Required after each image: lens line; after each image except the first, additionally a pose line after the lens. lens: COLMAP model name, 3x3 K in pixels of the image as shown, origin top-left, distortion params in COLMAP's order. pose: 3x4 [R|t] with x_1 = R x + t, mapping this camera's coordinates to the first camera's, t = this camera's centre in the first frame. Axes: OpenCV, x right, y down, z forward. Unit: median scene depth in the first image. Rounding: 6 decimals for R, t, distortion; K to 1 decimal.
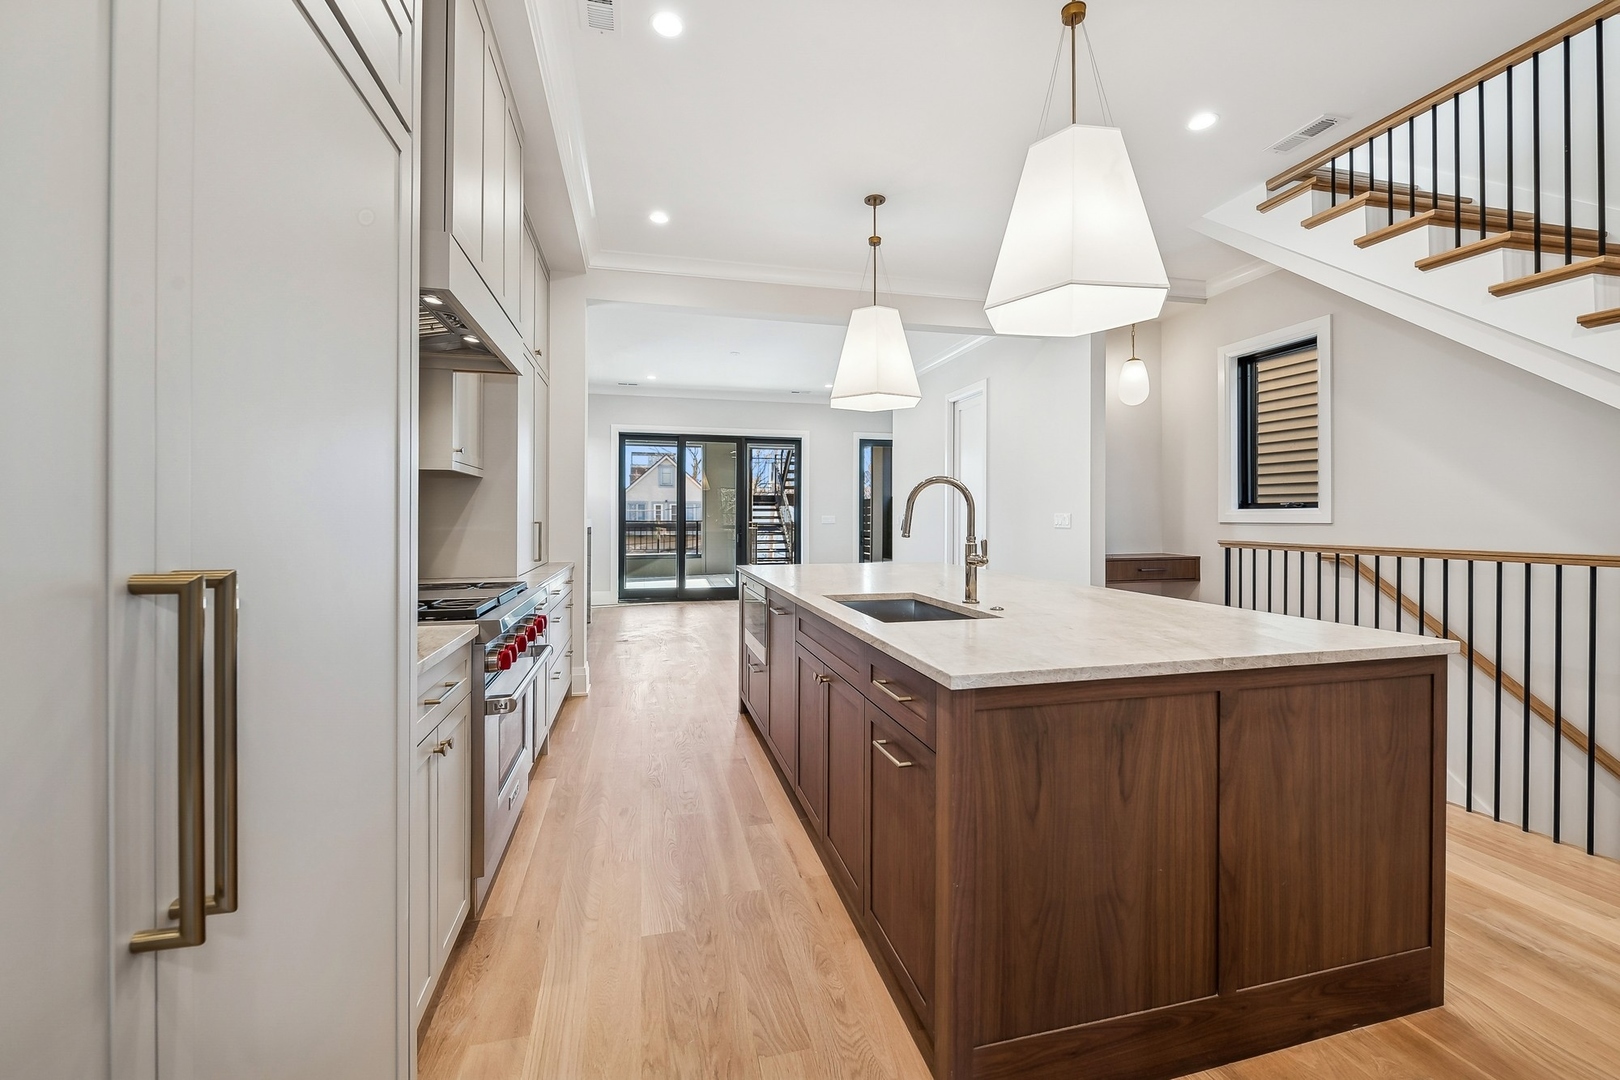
lens RADIAL K [[656.5, 0, 810.0], [0, 656.5, 530.9], [0, 0, 1]] dist [-0.000014, -0.000462]
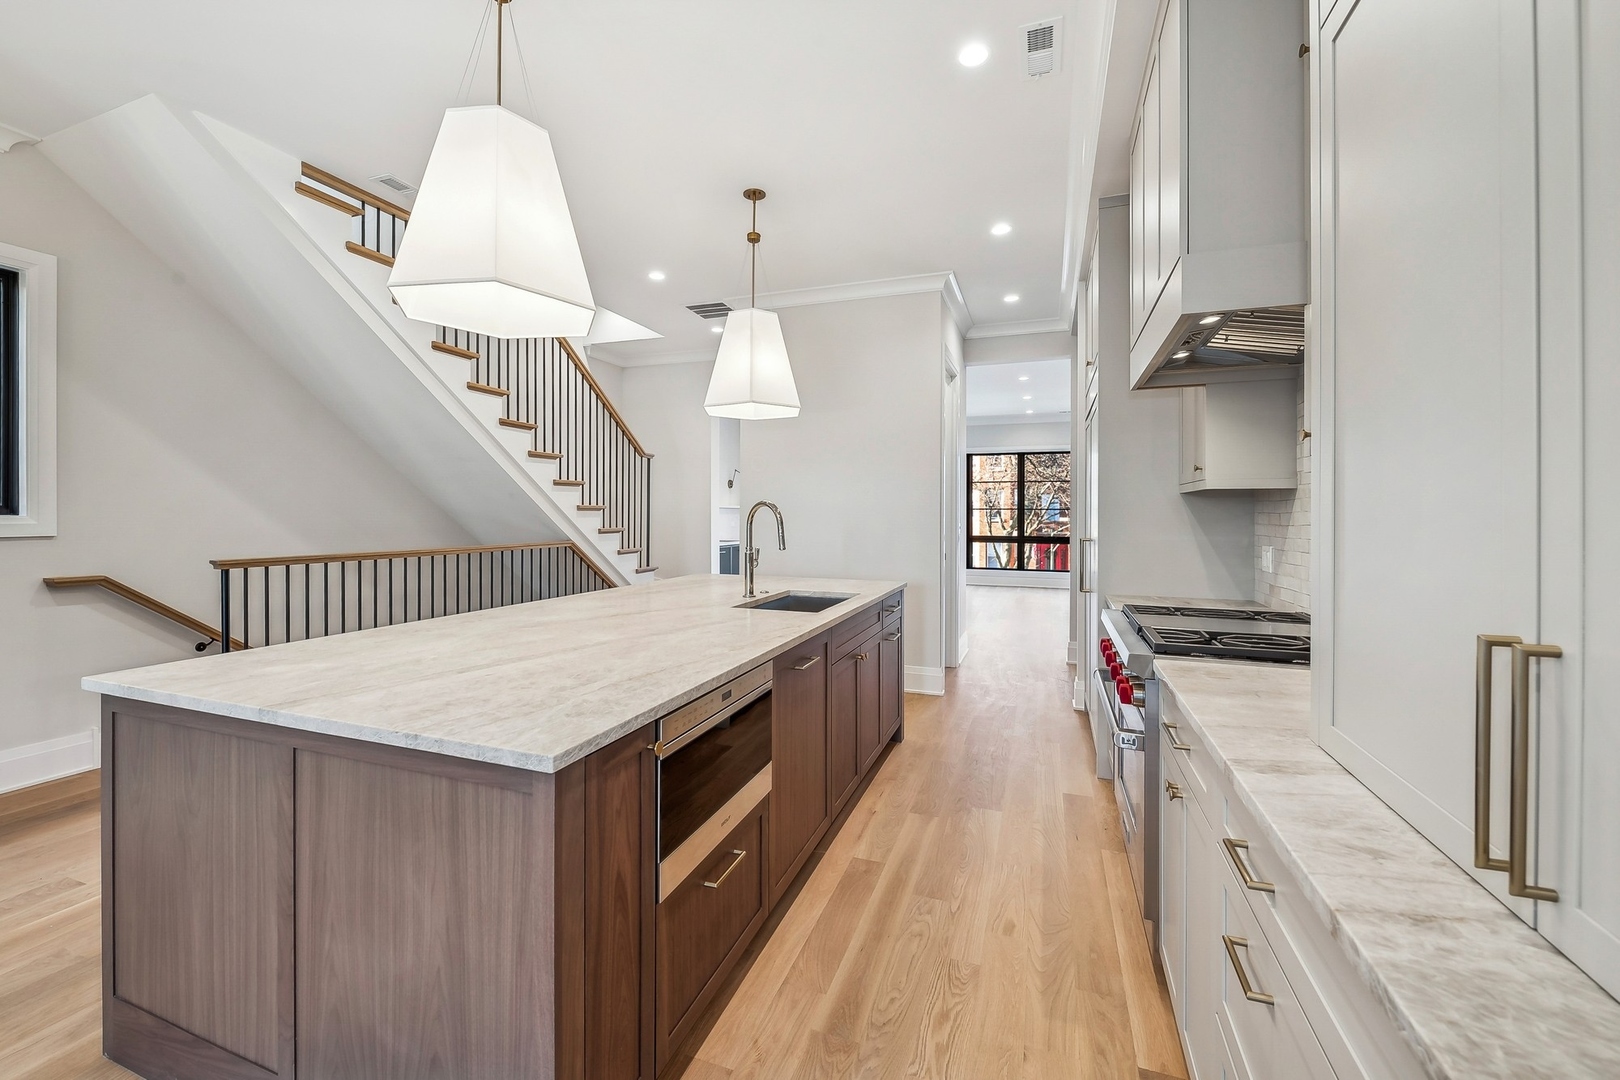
lens RADIAL K [[616.0, 0, 810.0], [0, 616.0, 540.0], [0, 0, 1]] dist [-0.000865, -0.000111]
pose [[-0.817166, -0.026335, 0.575800, -0.588706], [0.006415, 0.998478, 0.054770, -0.075878], [-0.576366, 0.048450, -0.815754, 2.016743]]
